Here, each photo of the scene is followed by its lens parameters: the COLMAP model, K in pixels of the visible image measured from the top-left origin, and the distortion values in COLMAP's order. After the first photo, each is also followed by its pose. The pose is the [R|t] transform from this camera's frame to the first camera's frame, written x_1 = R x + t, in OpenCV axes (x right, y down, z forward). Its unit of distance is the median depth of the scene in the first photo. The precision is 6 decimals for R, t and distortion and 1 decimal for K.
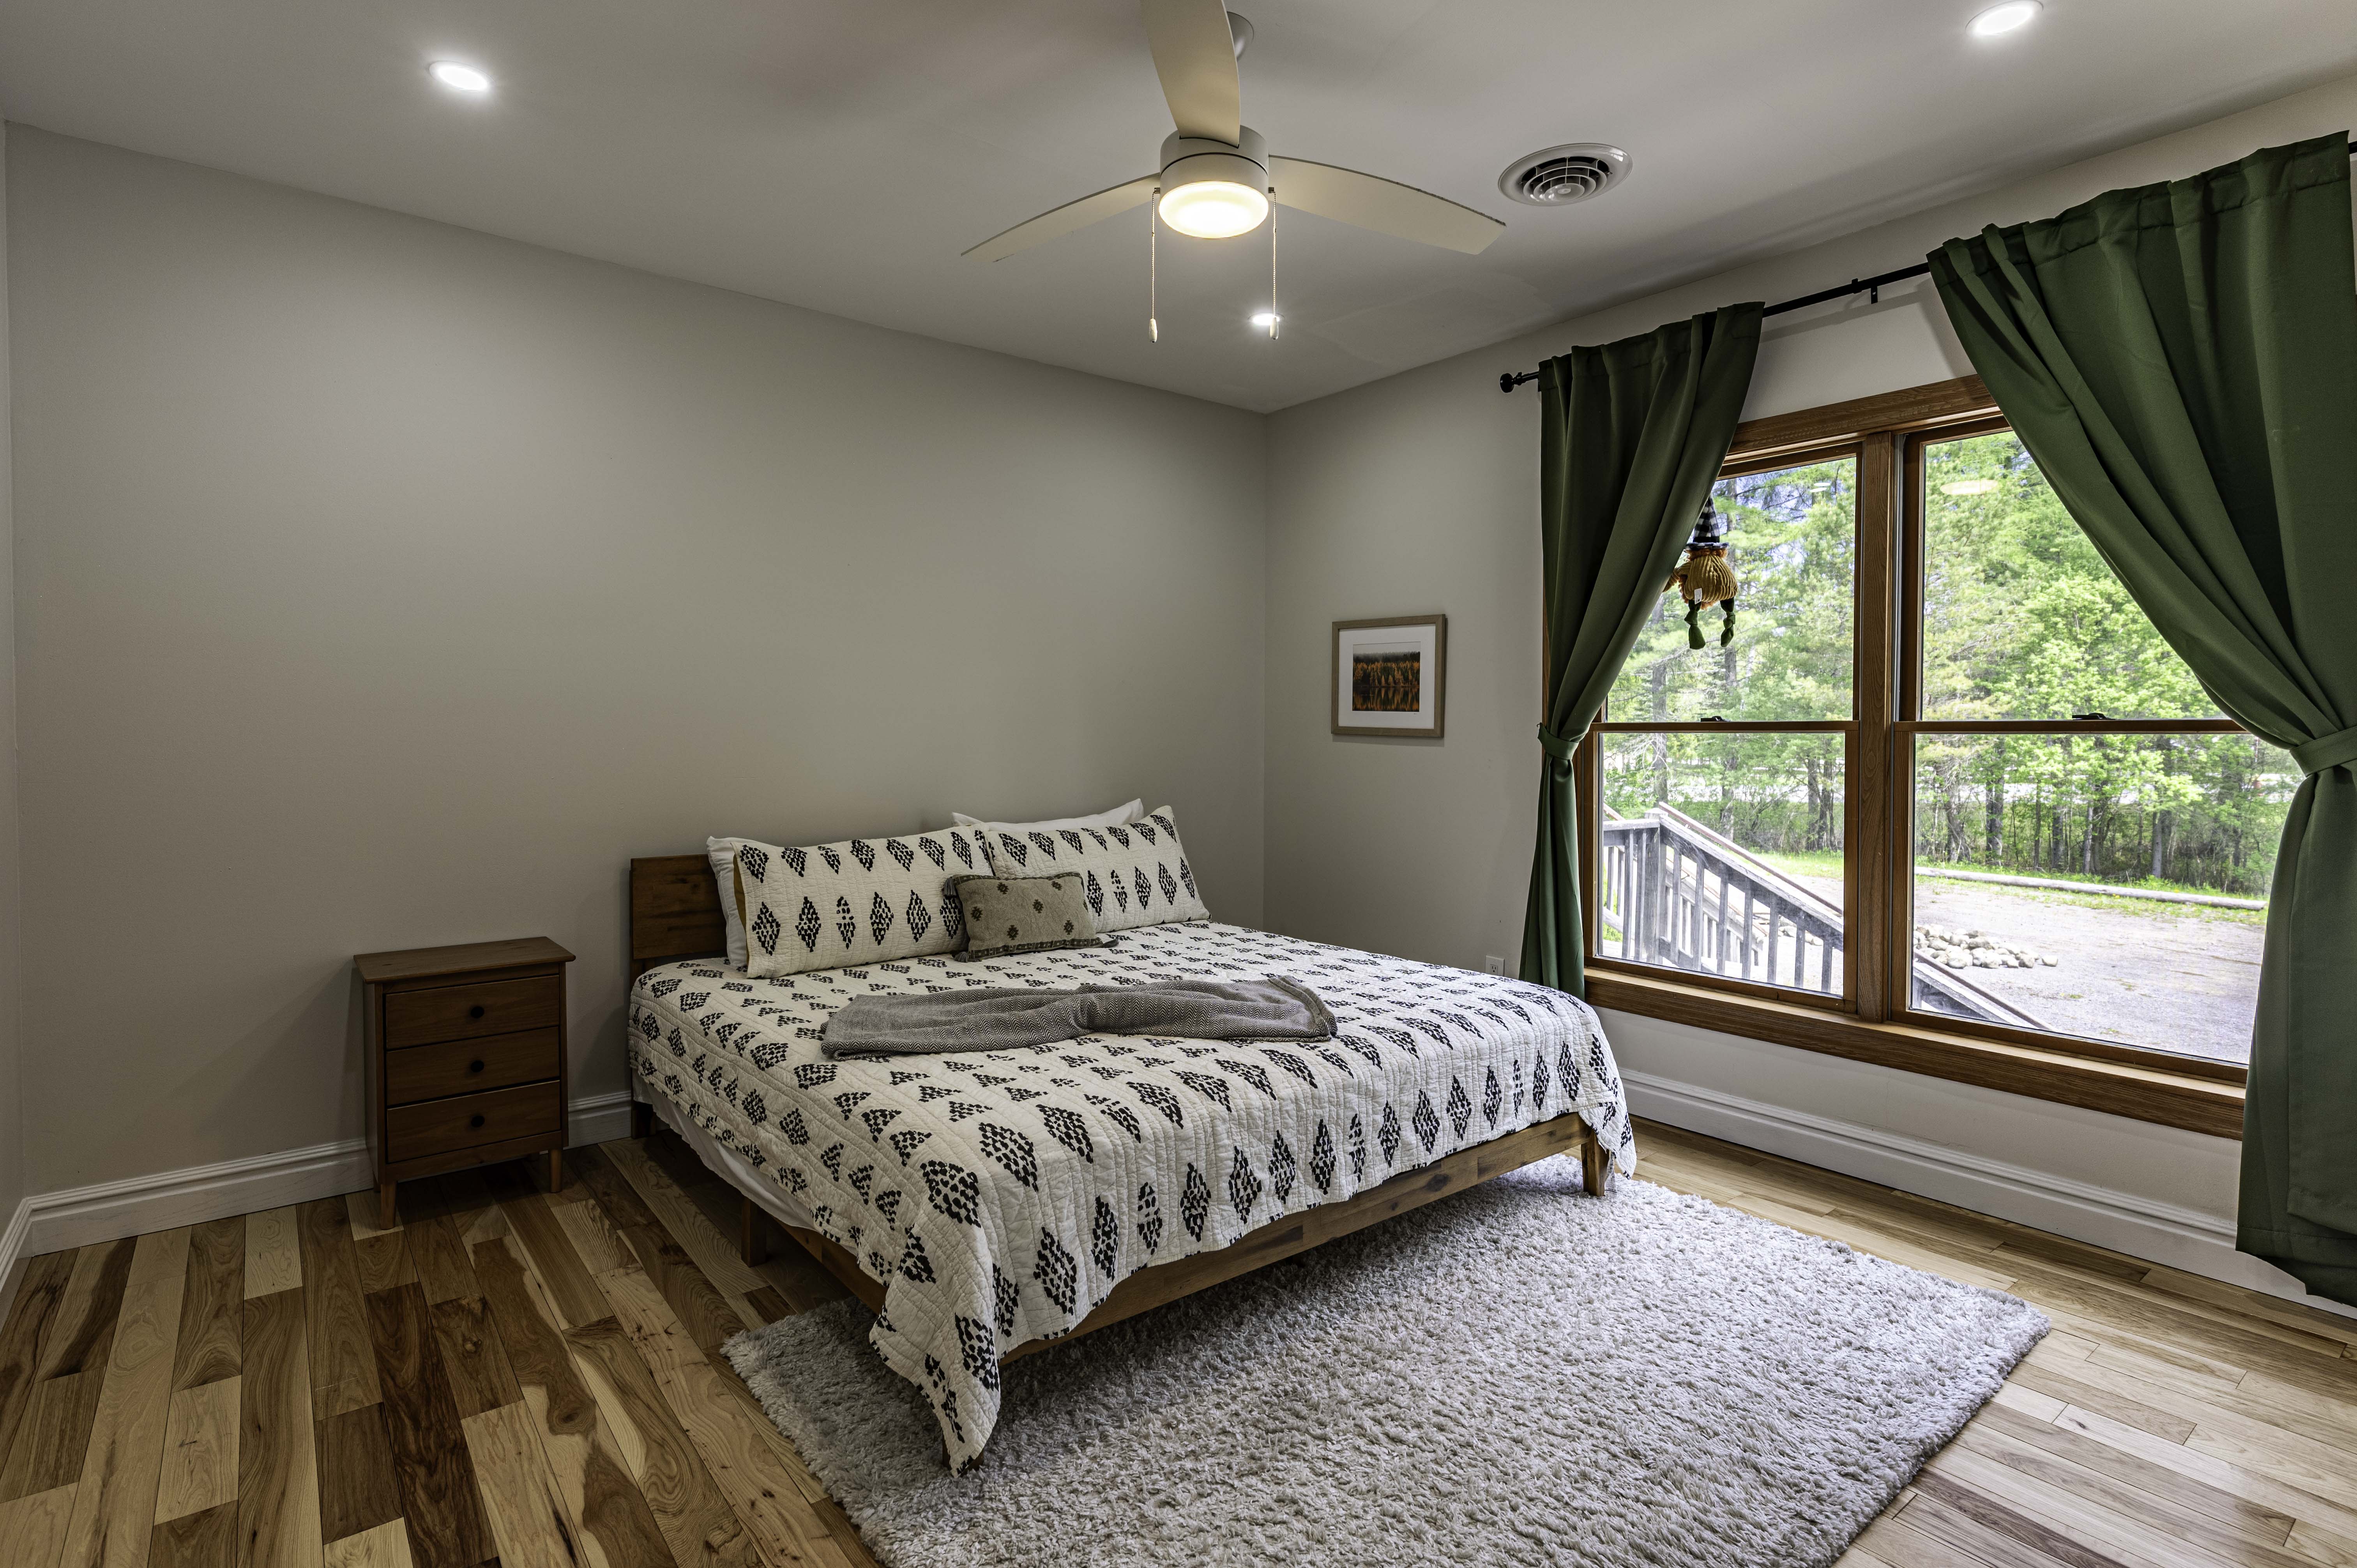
lens RADIAL K [[1223.4, 0, 1177.9], [0, 1223.4, 774.3], [0, 0, 1]] dist [0.000867, -0.000057]
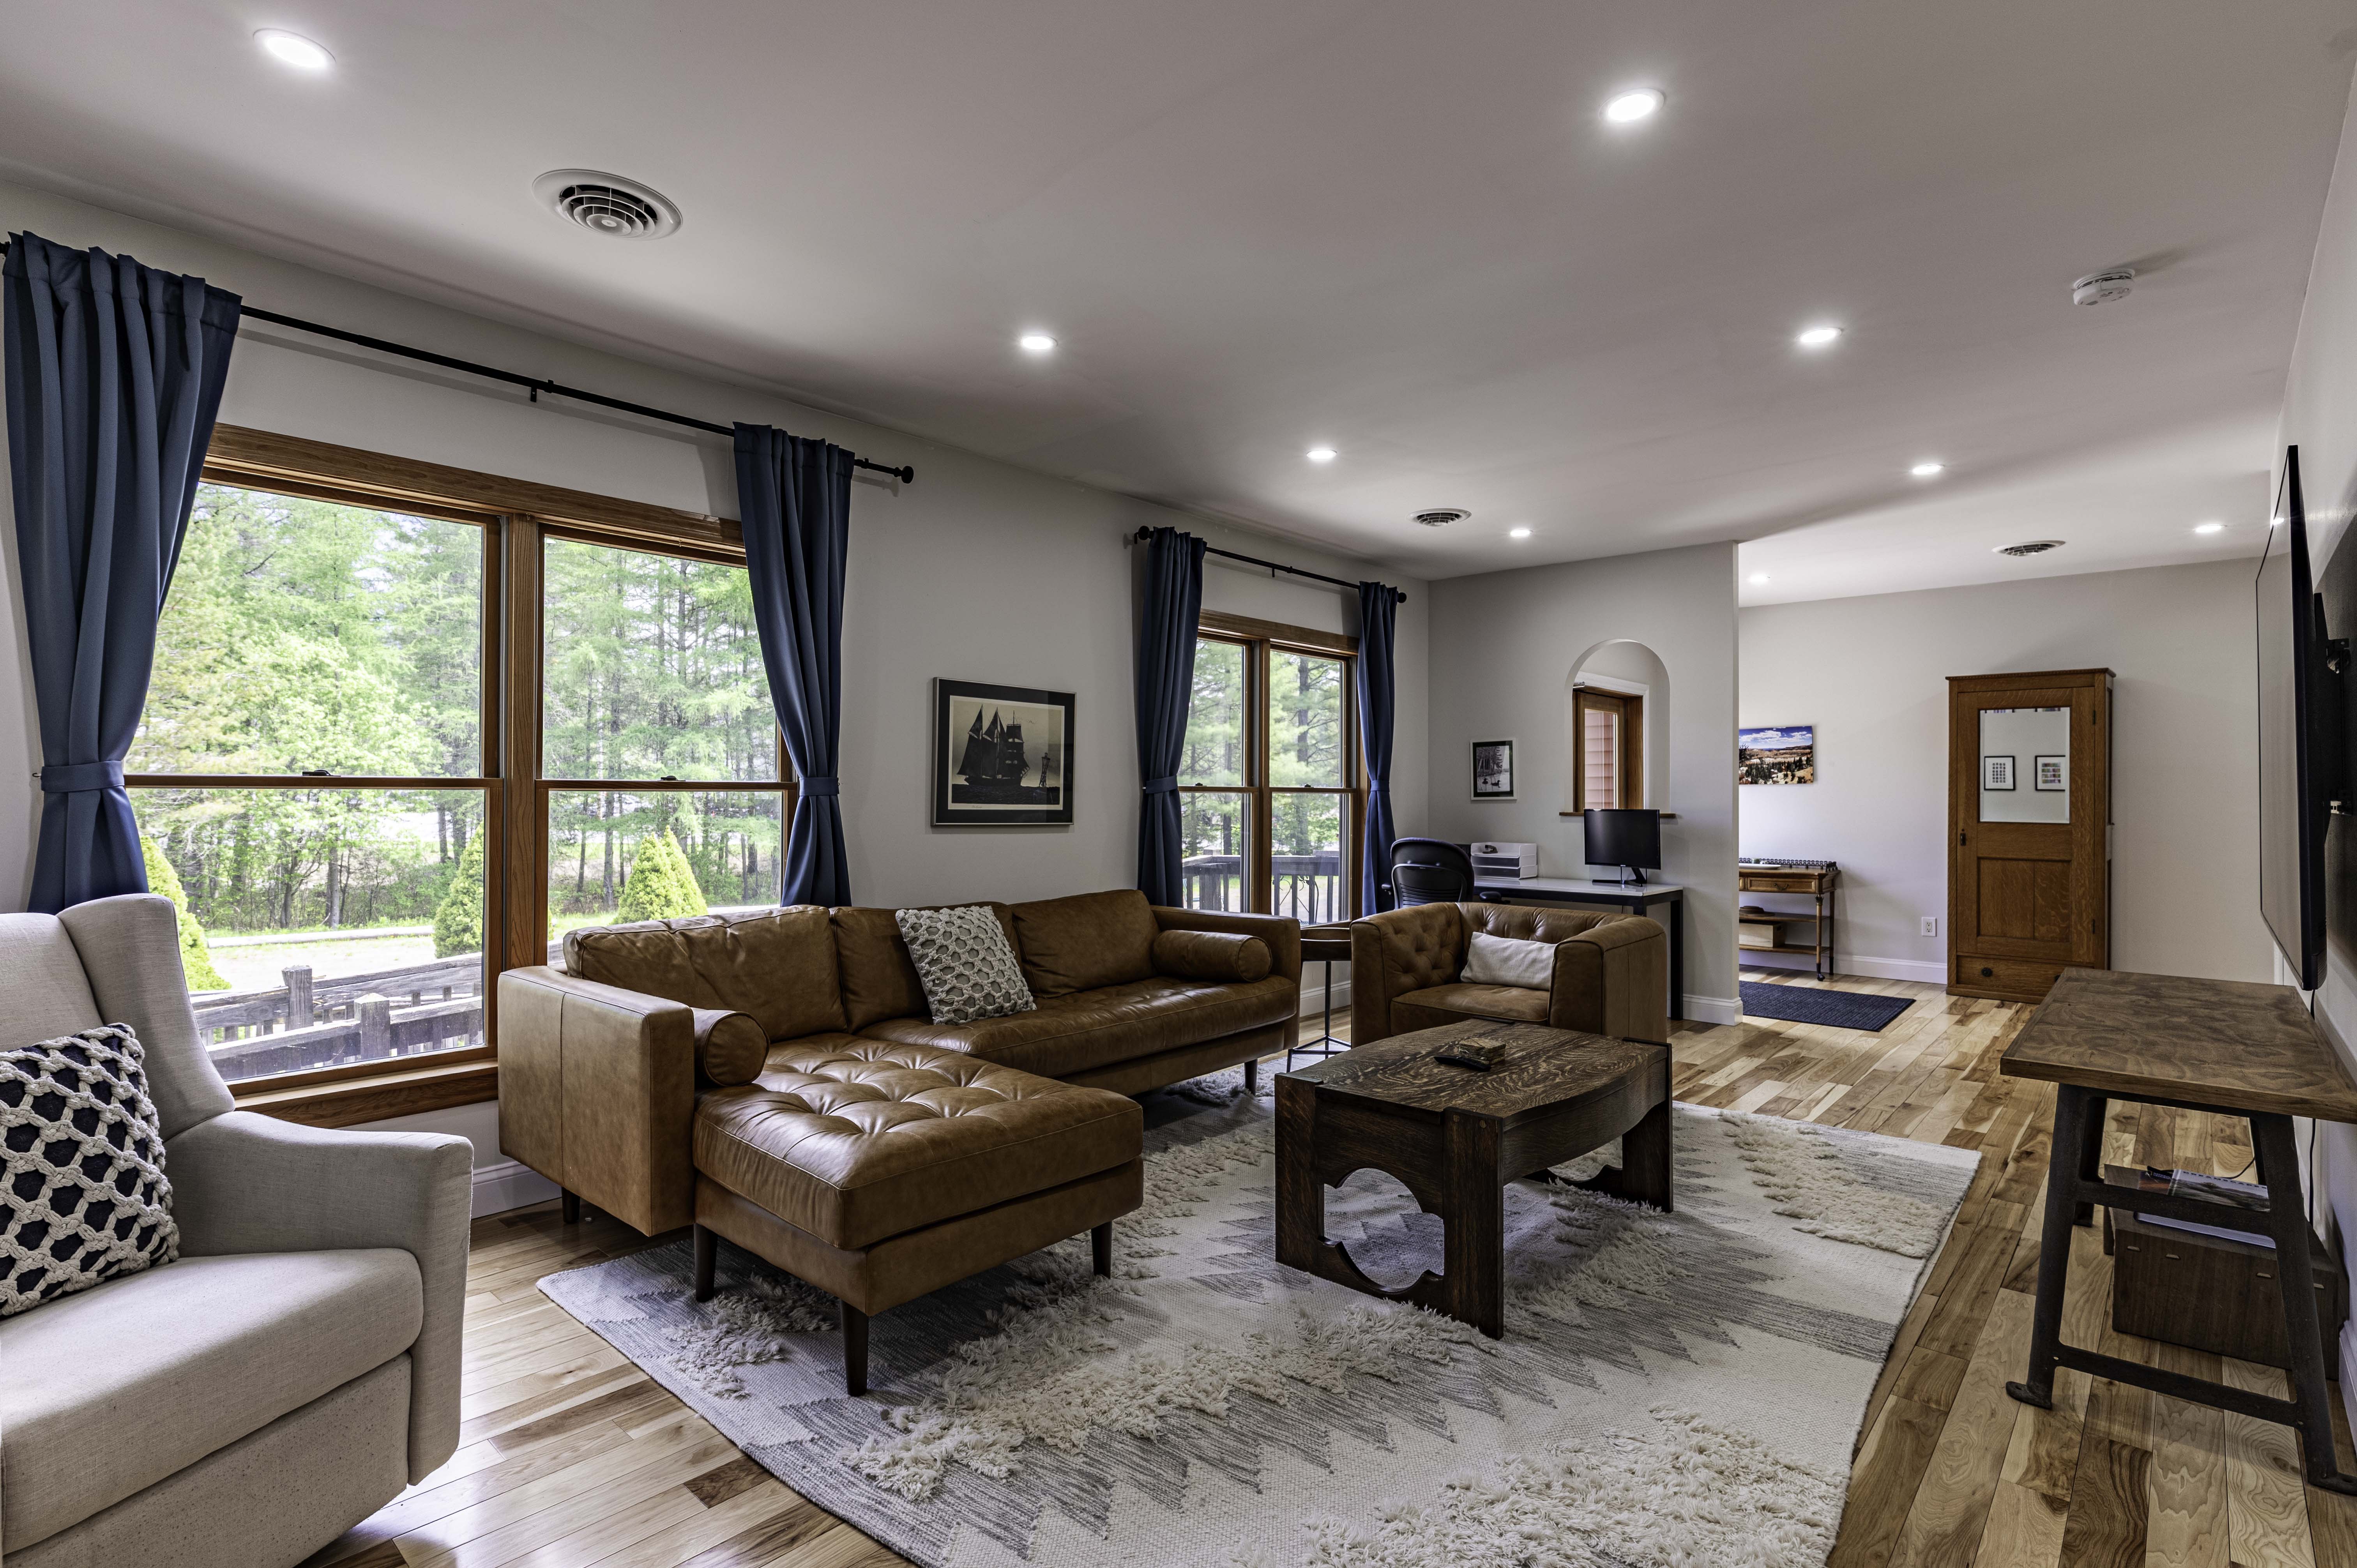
lens RADIAL K [[1070.1, 0, 1184.2], [0, 1070.1, 791.1], [0, 0, 1]] dist [-0.031370, -0.000514]
pose [[-0.123599, -0.001215, 0.992331, -0.742066], [0.029493, 0.999553, 0.004898, -0.032809], [-0.991894, 0.029872, -0.123508, 0.905037]]
